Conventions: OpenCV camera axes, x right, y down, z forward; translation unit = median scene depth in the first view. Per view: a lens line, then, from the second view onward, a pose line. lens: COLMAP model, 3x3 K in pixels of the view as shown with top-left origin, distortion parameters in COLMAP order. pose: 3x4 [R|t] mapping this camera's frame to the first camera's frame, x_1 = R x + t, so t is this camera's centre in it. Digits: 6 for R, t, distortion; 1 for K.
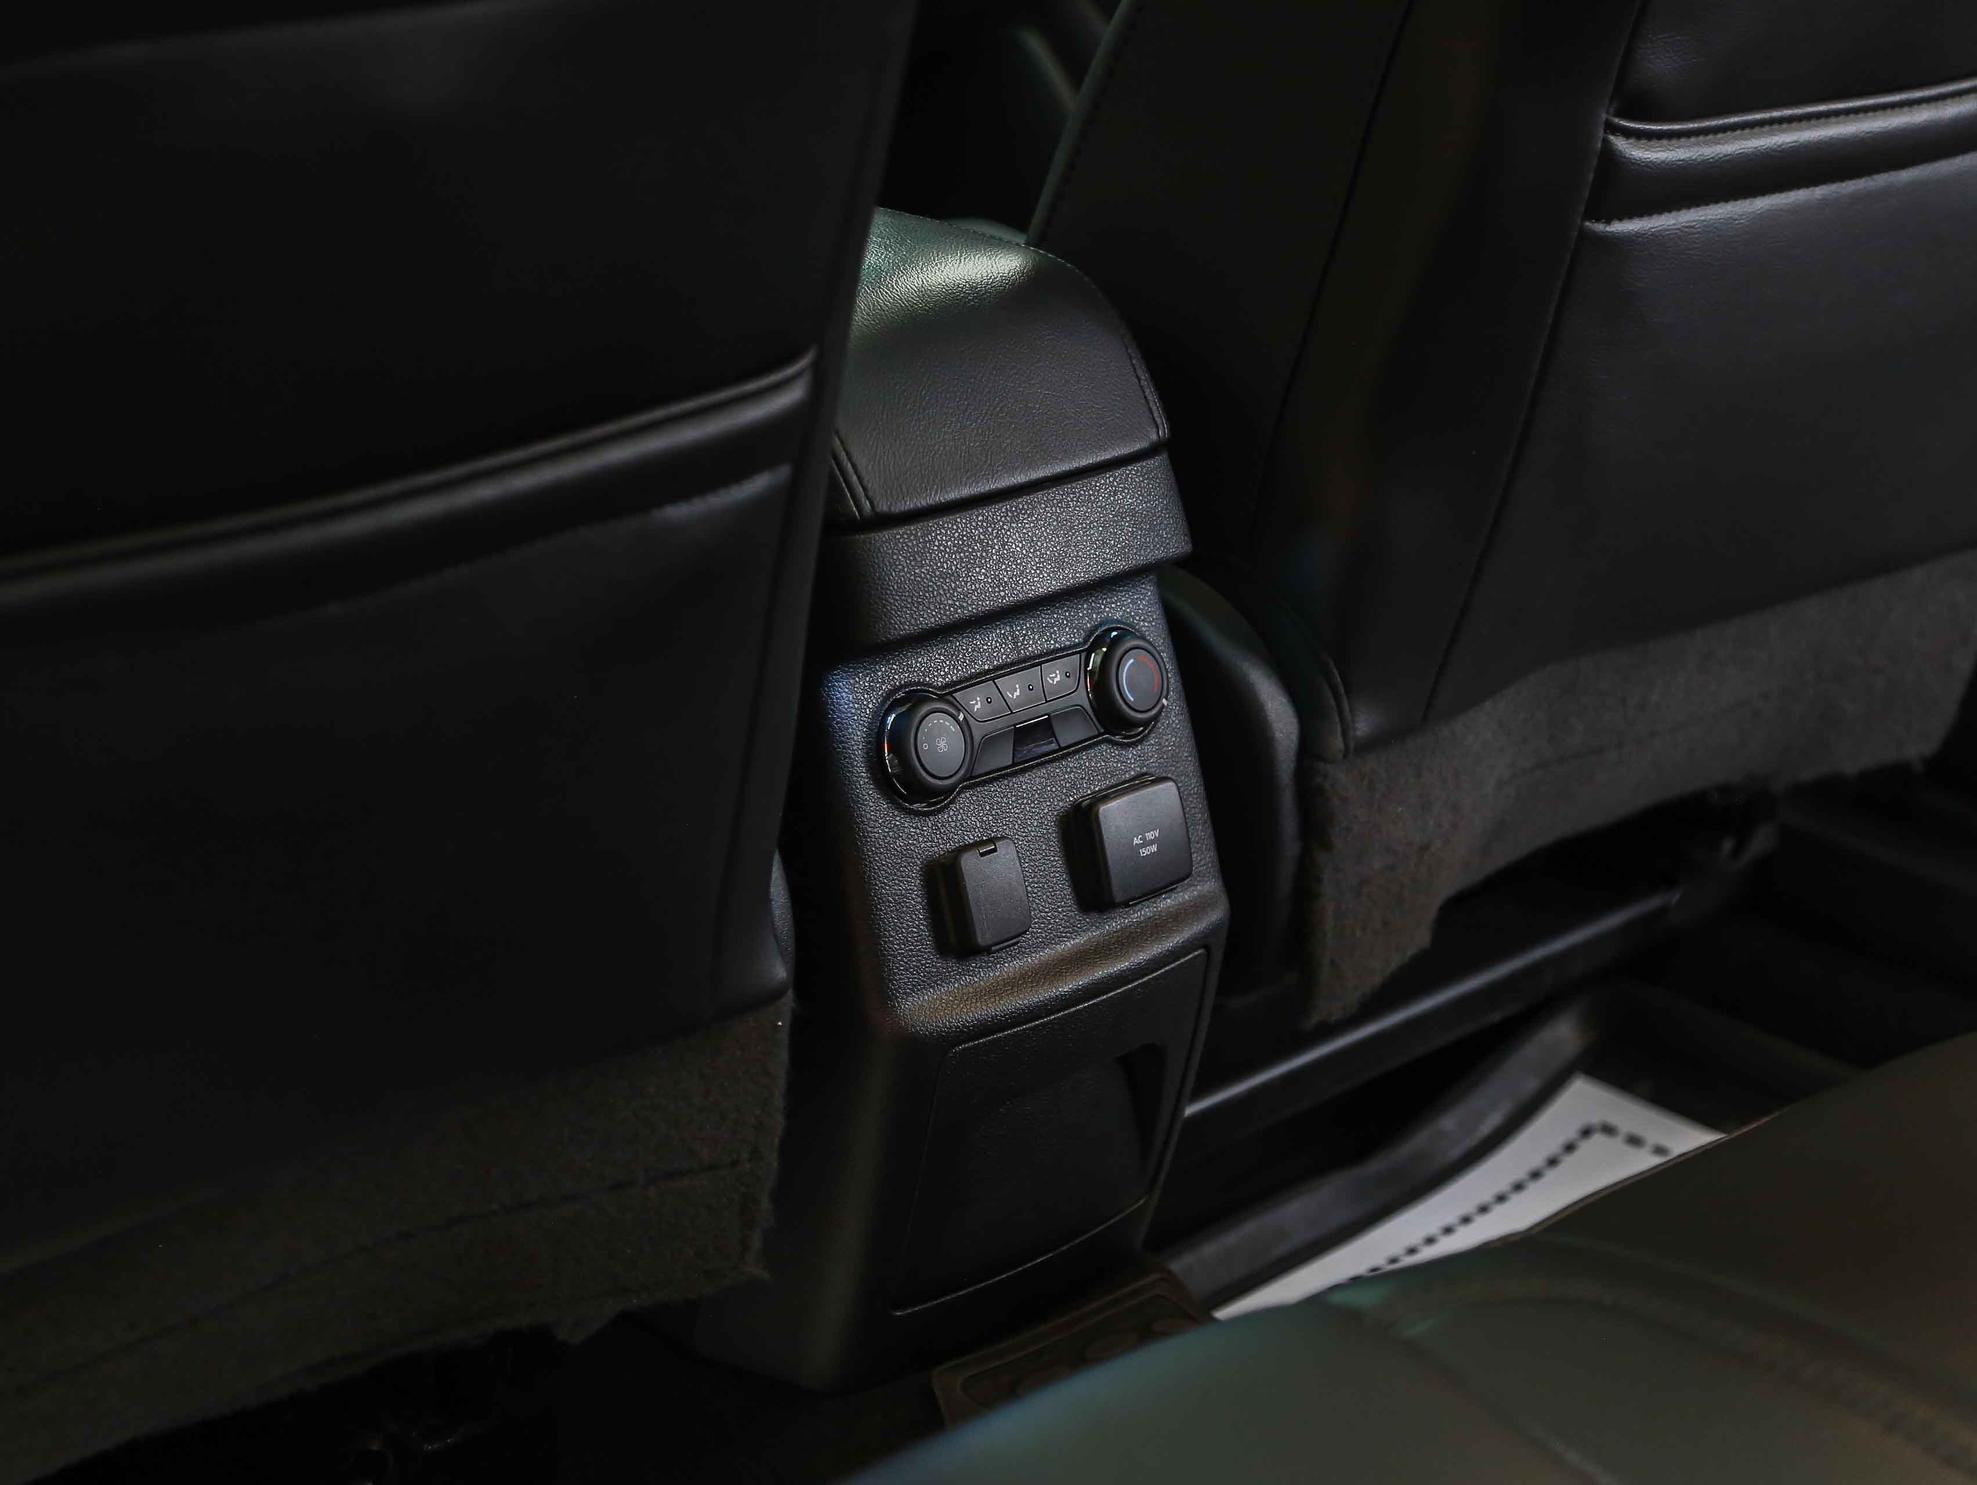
lens RADIAL K [[4051.7, 0, 969.4], [0, 4051.7, 739.7], [0, 0, 1]] dist [0.279580, 0.000000]
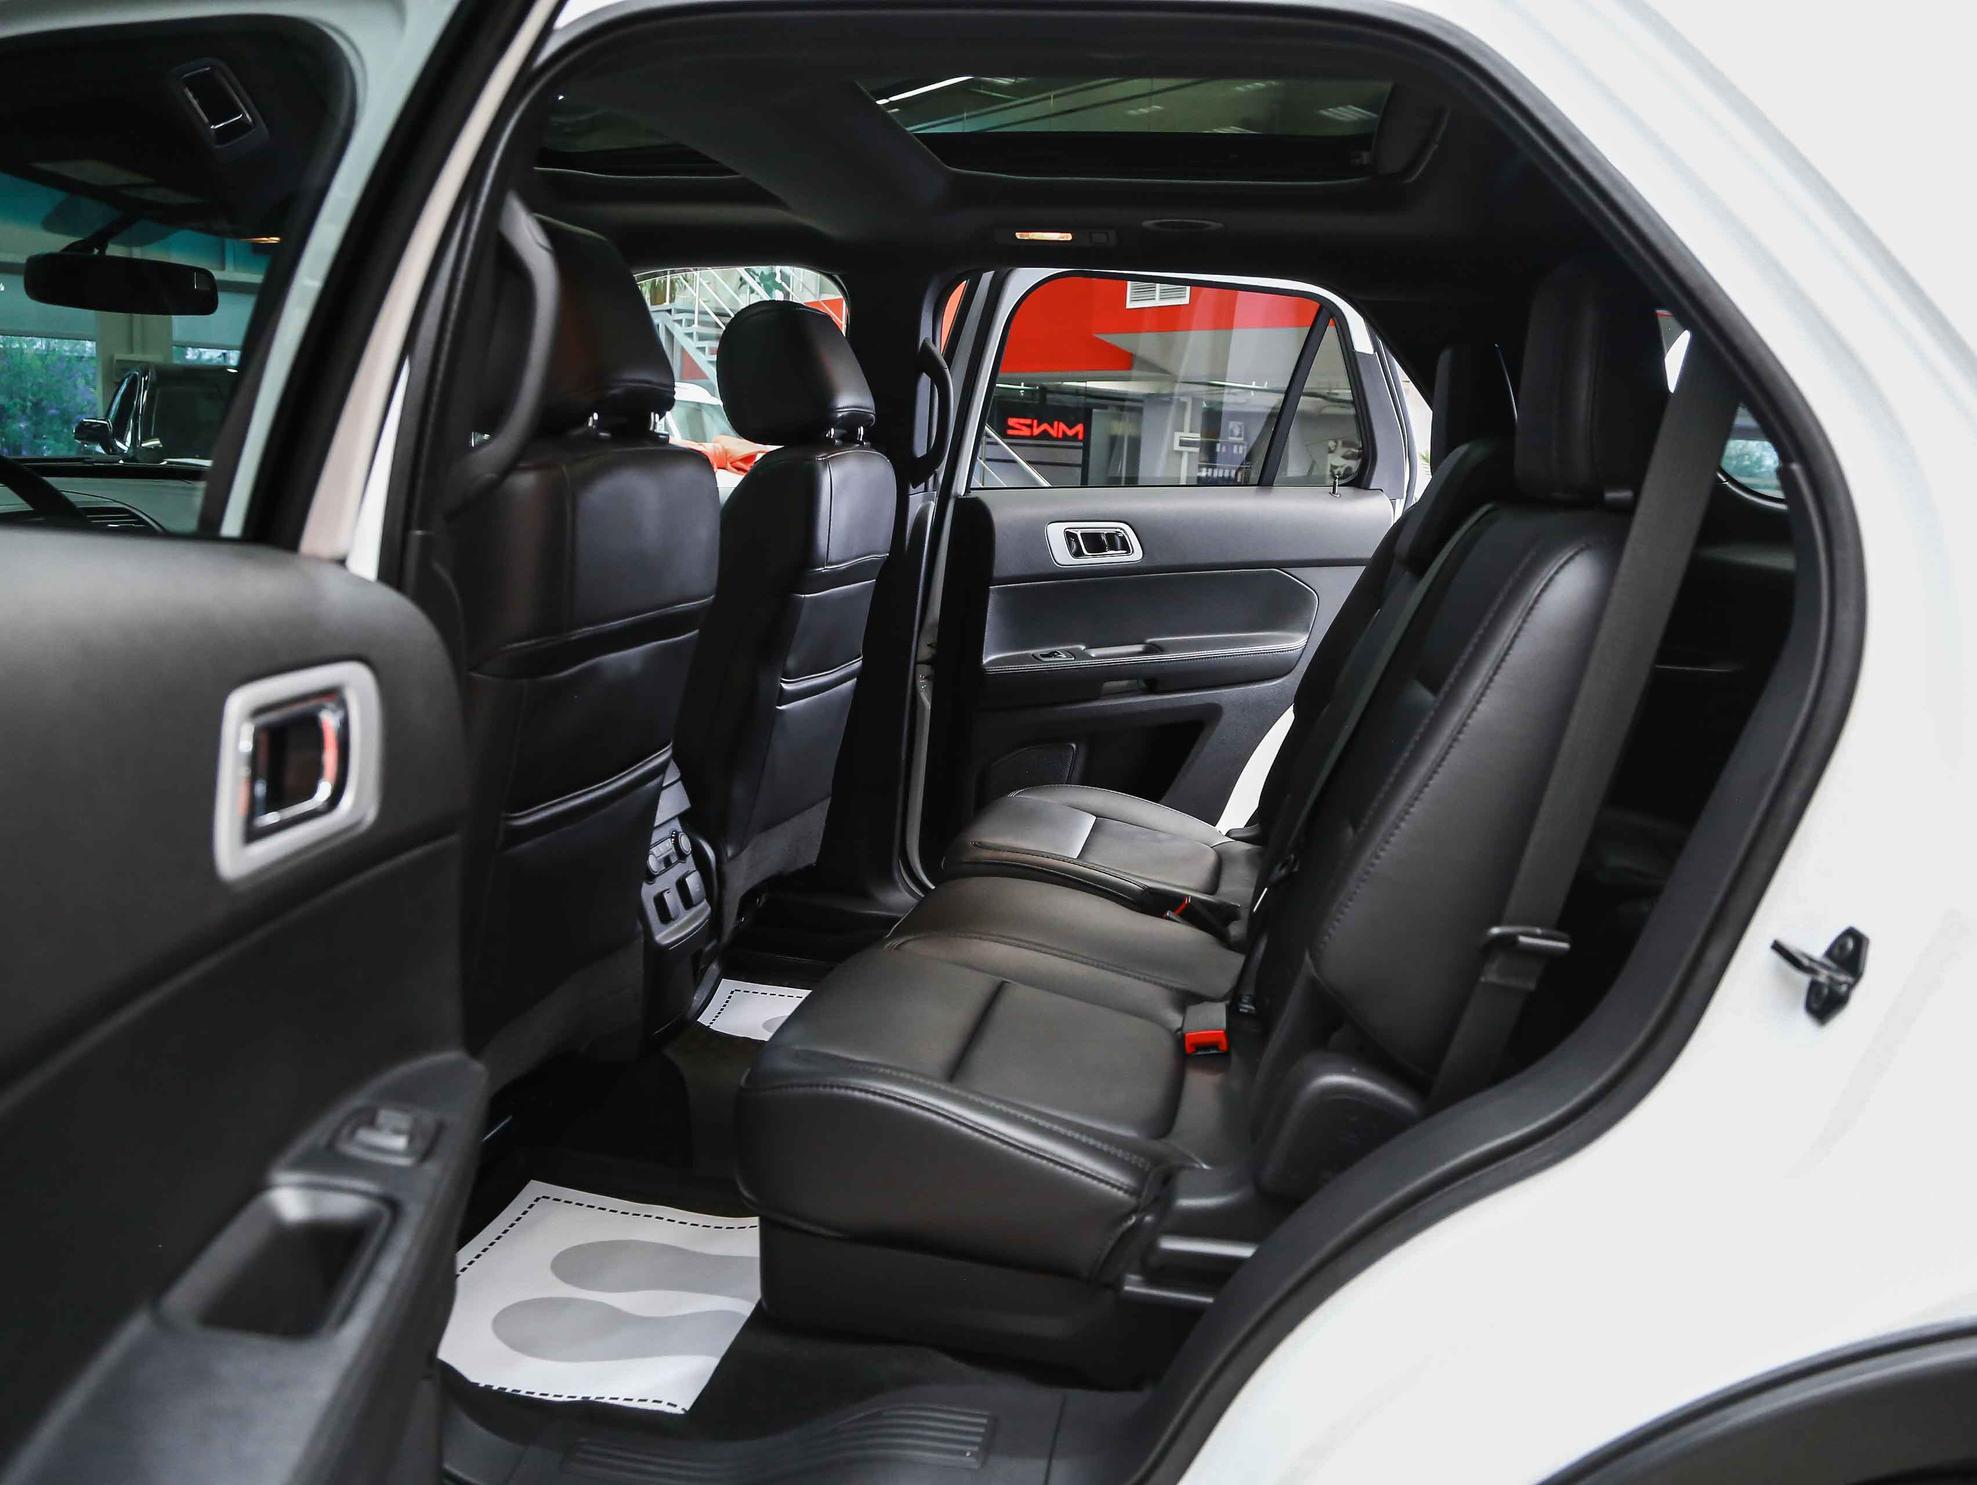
lens RADIAL K [[1504.6, 0, 990.4], [0, 1504.6, 738.0], [0, 0, 1]] dist [-0.113730, 0.053656]
pose [[0.833400, -0.106020, 0.542406, -0.434261], [0.191705, 0.975949, -0.103791, 0.082175], [-0.518357, 0.190481, 0.833680, -0.241613]]
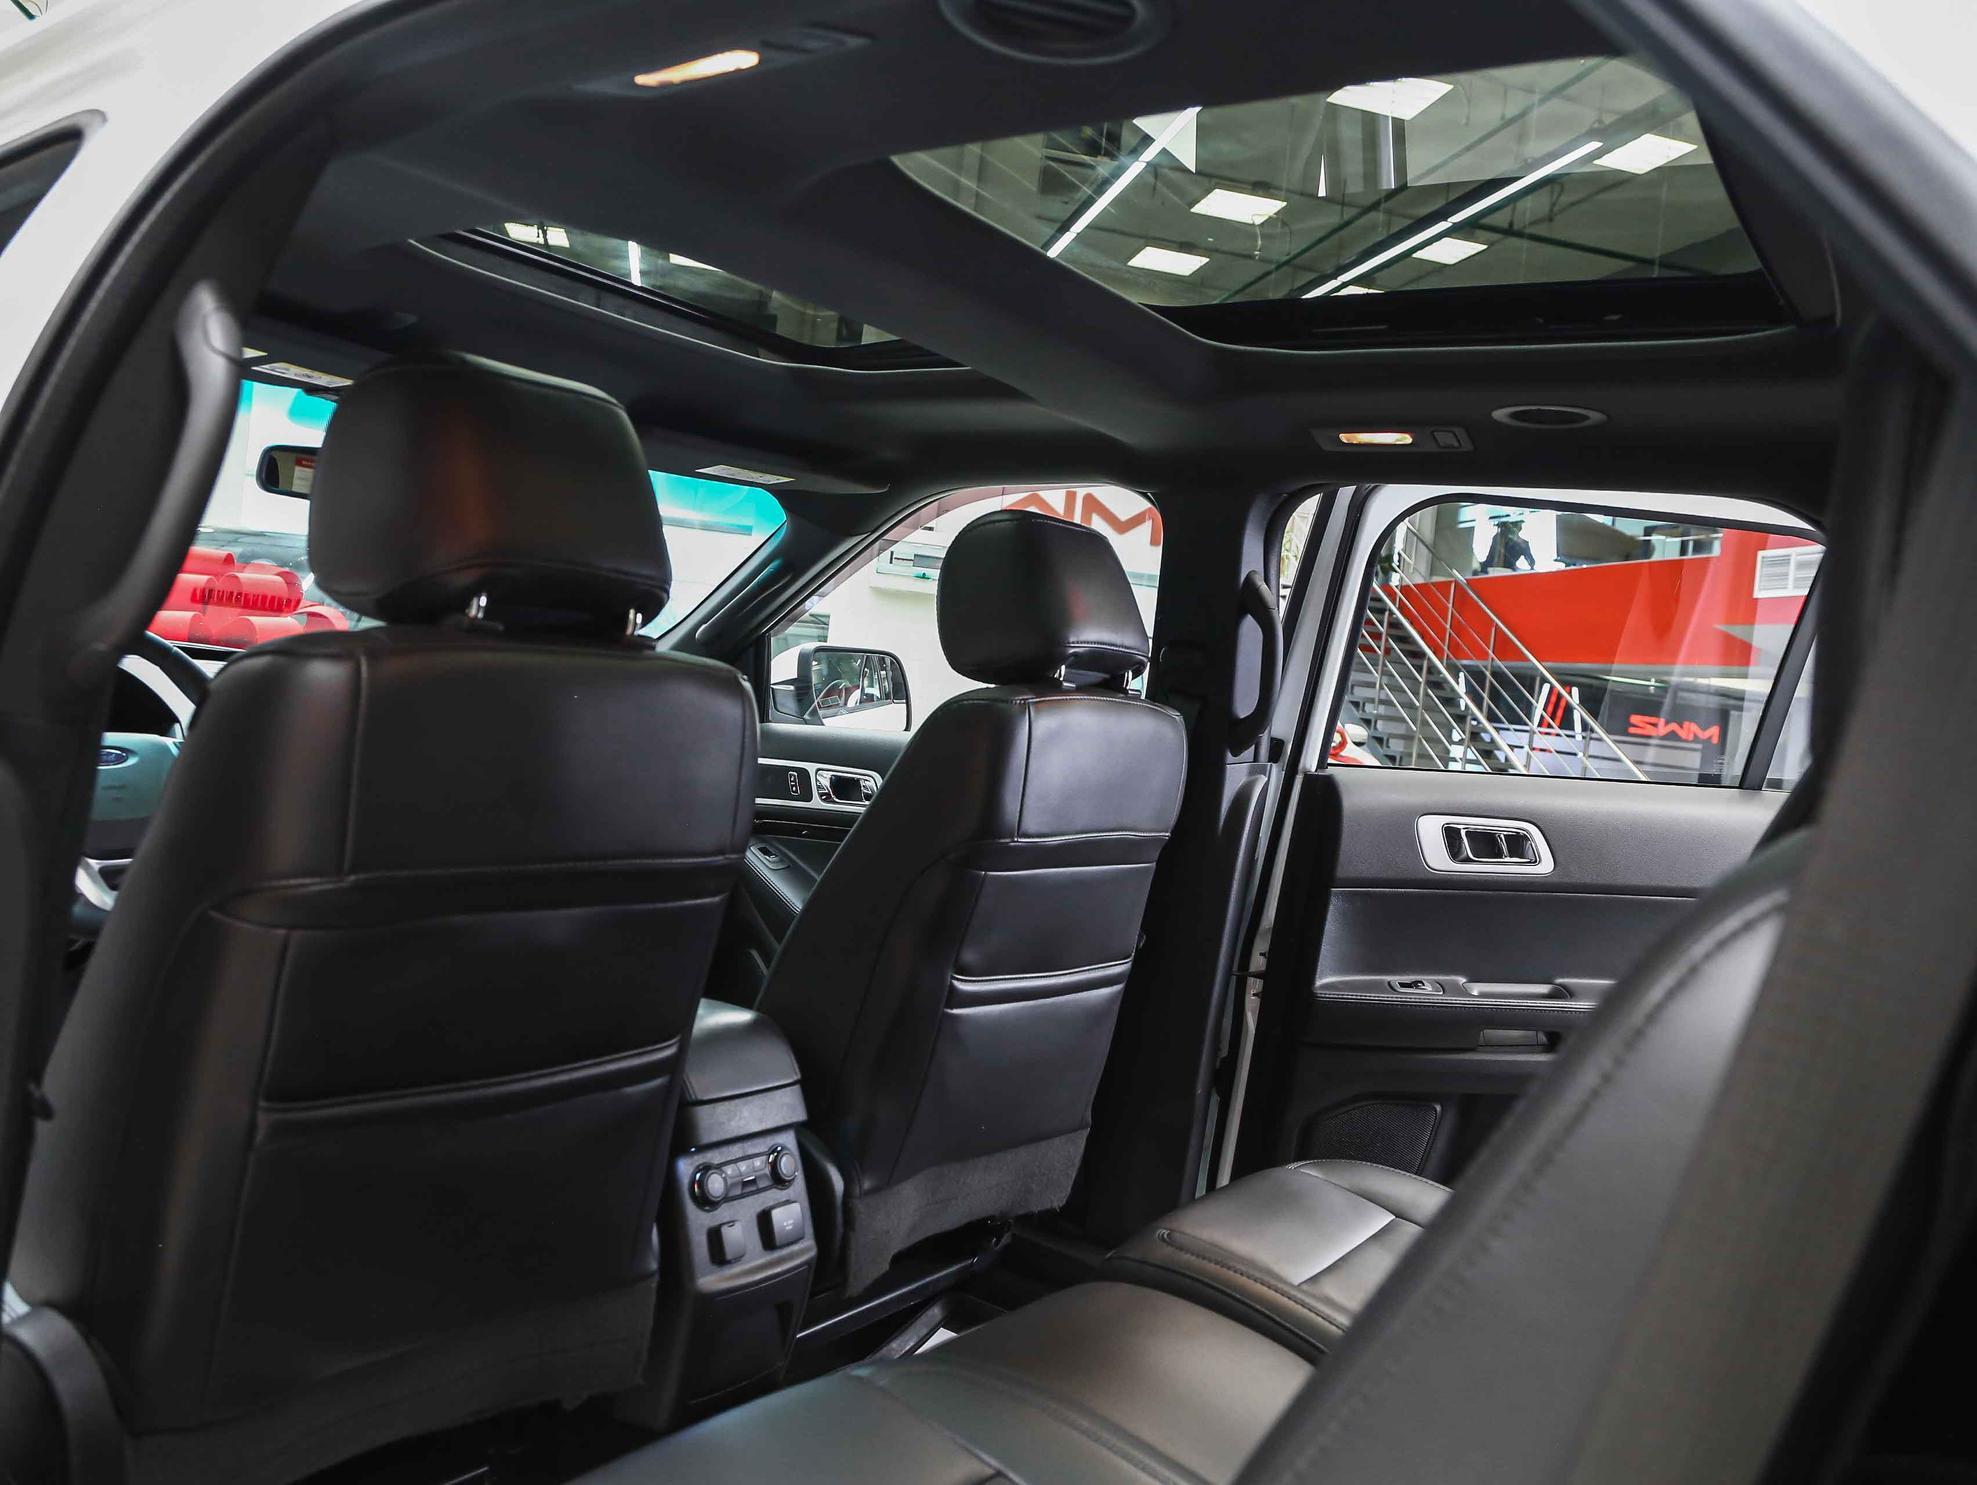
lens RADIAL K [[1504.6, 0, 985.7], [0, 1504.6, 754.6], [0, 0, 1]] dist [-0.113730, 0.053656]
pose [[0.984618, 0.053225, 0.166414, -0.009694], [0.001421, 0.949998, -0.312251, 0.037052], [-0.174712, 0.307685, 0.935310, -0.071394]]
